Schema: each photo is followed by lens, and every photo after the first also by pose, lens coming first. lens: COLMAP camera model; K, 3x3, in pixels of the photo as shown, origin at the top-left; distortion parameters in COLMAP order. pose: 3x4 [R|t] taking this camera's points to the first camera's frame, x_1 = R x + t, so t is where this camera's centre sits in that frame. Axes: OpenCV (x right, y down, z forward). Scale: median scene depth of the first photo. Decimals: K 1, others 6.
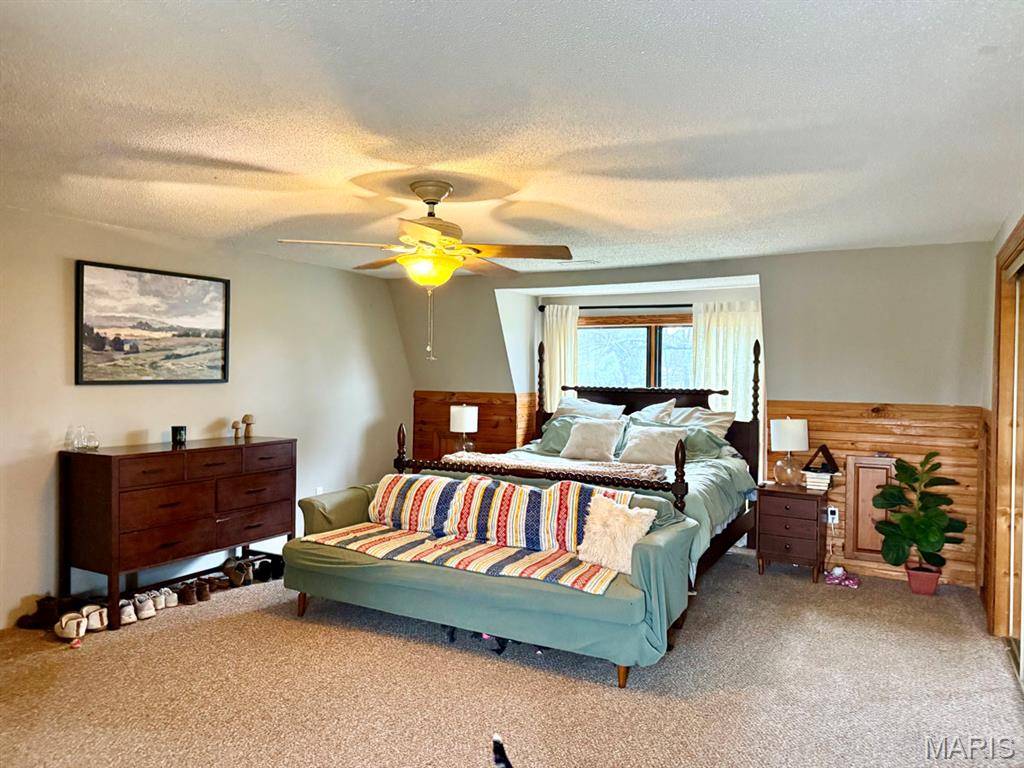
lens RADIAL K [[715.3, 0, 519.7], [0, 715.3, 381.2], [0, 0, 1]] dist [0.132436, -0.228991]
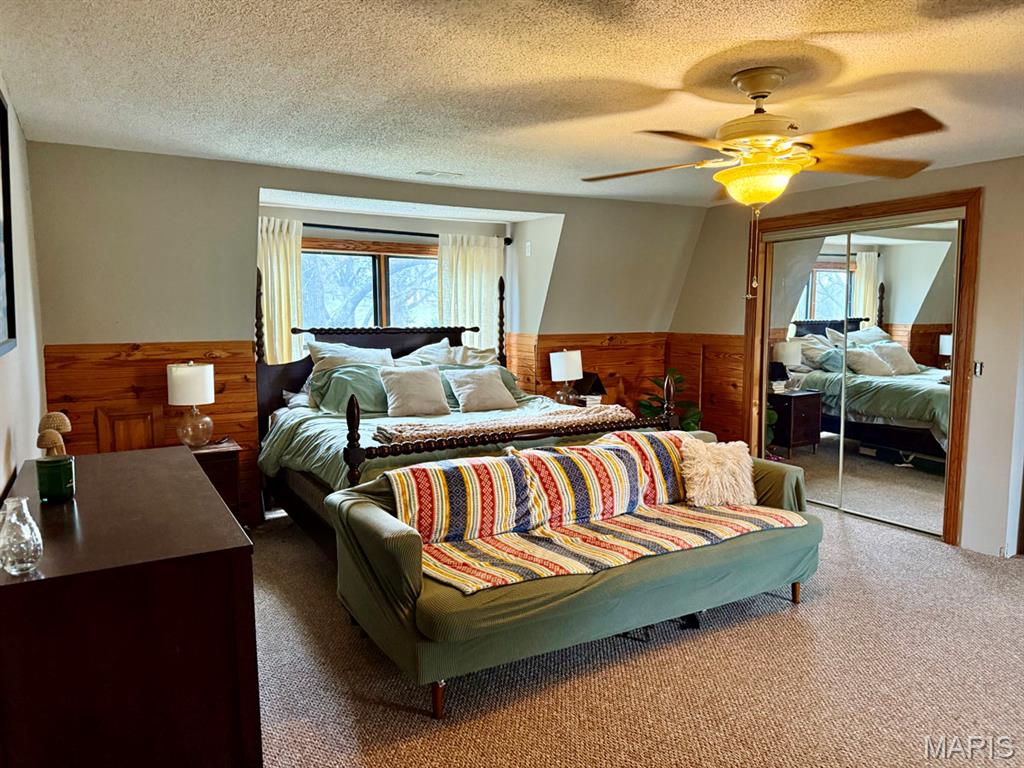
lens RADIAL K [[715.3, 0, 519.7], [0, 715.3, 381.2], [0, 0, 1]] dist [0.132436, -0.228991]
pose [[0.512879, -0.097374, 0.852921, -0.511163], [0.016461, 0.994479, 0.103637, -0.013913], [-0.858303, -0.039114, 0.511650, 0.430840]]
